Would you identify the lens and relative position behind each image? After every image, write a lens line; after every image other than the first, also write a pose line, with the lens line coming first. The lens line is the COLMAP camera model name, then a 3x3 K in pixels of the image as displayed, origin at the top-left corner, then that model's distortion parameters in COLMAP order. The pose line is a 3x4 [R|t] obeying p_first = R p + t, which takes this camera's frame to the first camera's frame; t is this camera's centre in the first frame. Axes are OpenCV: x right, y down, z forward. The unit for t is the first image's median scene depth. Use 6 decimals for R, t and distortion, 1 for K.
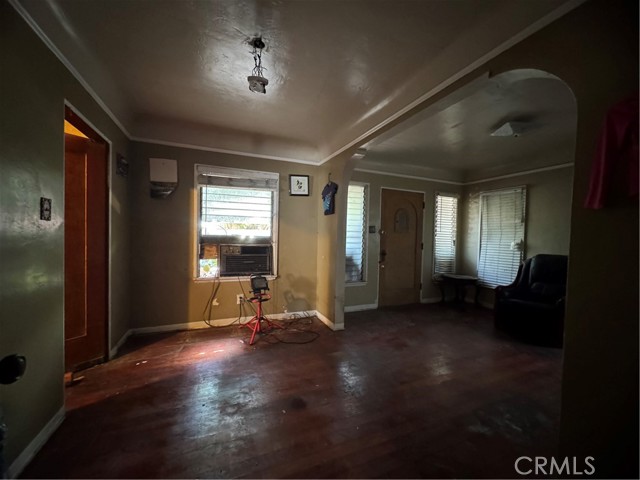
lens RADIAL K [[255.7, 0, 320.8], [0, 255.7, 241.8], [0, 0, 1]] dist [-0.000238, 0.000323]
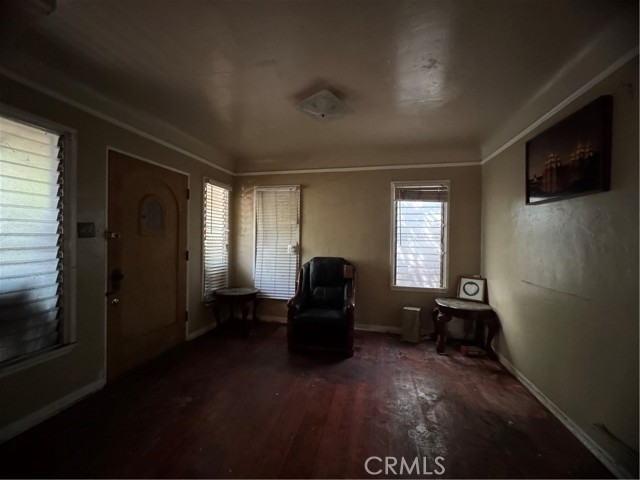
lens RADIAL K [[255.7, 0, 320.6], [0, 255.7, 239.6], [0, 0, 1]] dist [-0.000238, 0.000323]
pose [[0.582334, -0.022627, 0.812635, 0.064401], [0.025553, 0.999628, 0.009522, -0.022604], [-0.812548, 0.015221, 0.582695, 0.349417]]
